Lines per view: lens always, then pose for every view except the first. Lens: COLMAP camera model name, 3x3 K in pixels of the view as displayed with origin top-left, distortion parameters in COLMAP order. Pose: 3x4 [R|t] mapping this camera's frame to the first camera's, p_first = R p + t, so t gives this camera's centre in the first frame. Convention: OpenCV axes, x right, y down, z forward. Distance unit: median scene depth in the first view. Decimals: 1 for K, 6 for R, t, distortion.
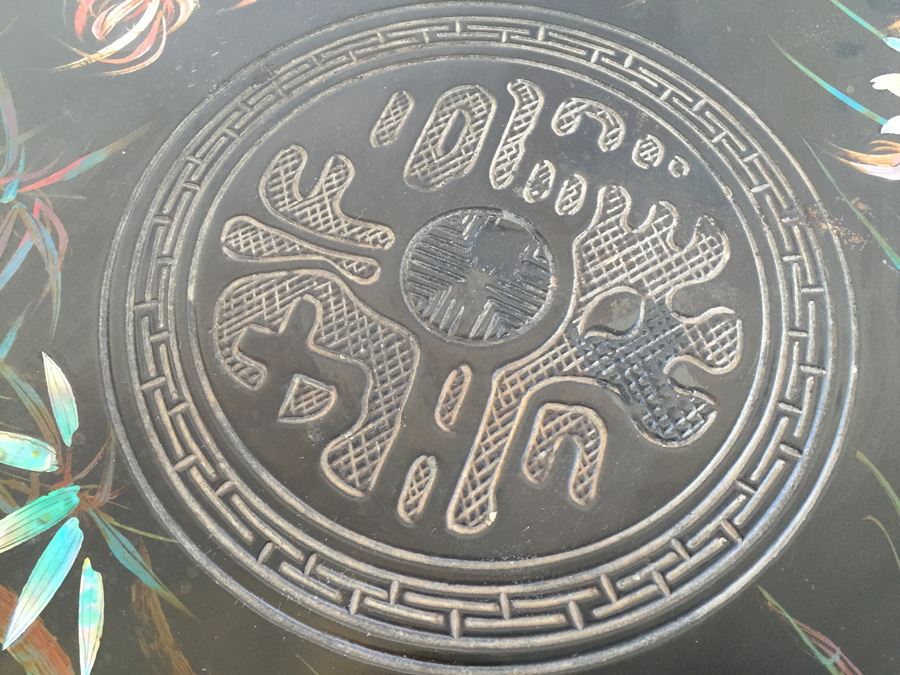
lens RADIAL K [[789.5, 0, 444.2], [0, 789.5, 340.3], [0, 0, 1]] dist [0.075996, -0.119140]
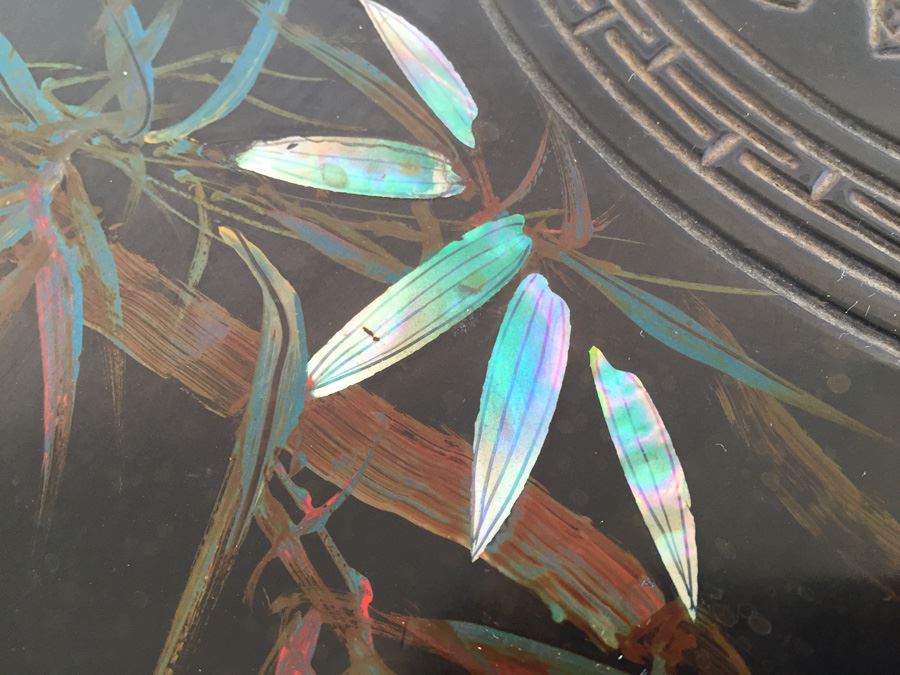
lens RADIAL K [[789.5, 0, 451.2], [0, 789.5, 346.8], [0, 0, 1]] dist [0.075996, -0.119140]
pose [[0.992646, -0.120824, 0.007395, -0.499106], [0.120552, 0.992250, 0.030136, 0.234858], [-0.010979, -0.029022, 0.999518, 0.522888]]
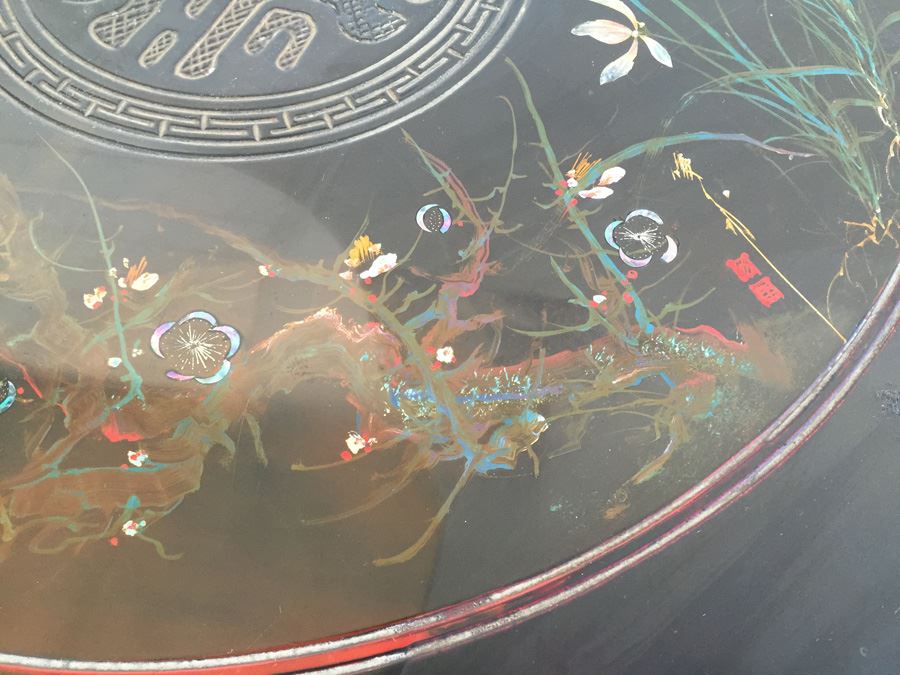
lens RADIAL K [[789.5, 0, 455.0], [0, 789.5, 339.5], [0, 0, 1]] dist [0.075996, -0.119140]
pose [[0.995914, 0.088238, -0.019231, 0.503353], [-0.088869, 0.995432, -0.034901, 0.647129], [0.016064, 0.036468, 0.999206, -0.263298]]
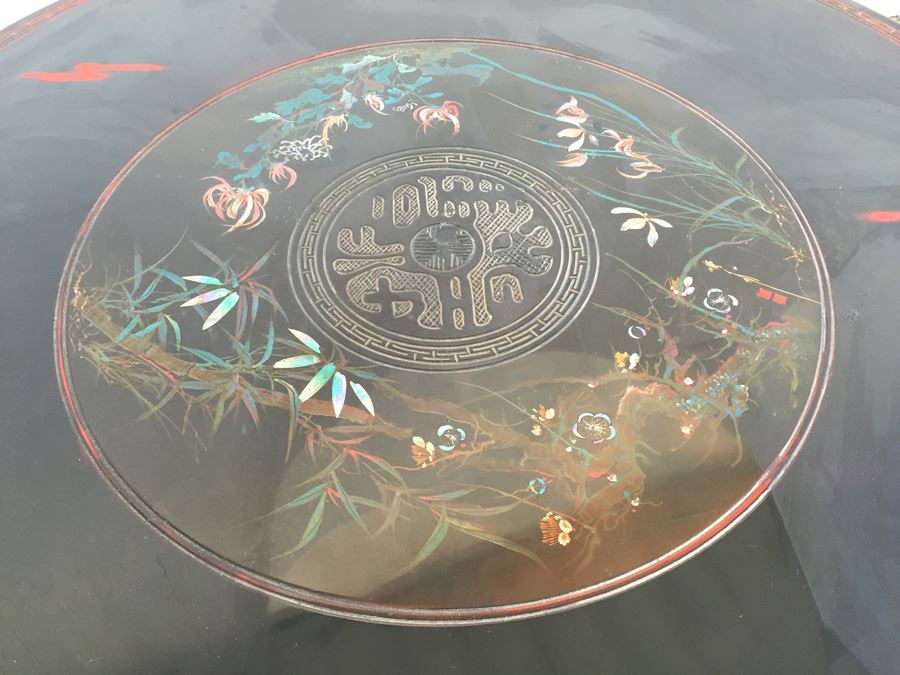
lens RADIAL K [[789.5, 0, 445.9], [0, 789.5, 332.5], [0, 0, 1]] dist [0.075996, -0.119140]
pose [[0.912428, -0.335579, 0.234224, -0.659301], [0.381339, 0.904899, -0.189047, 0.671099], [-0.148508, 0.261811, 0.953625, -1.339035]]
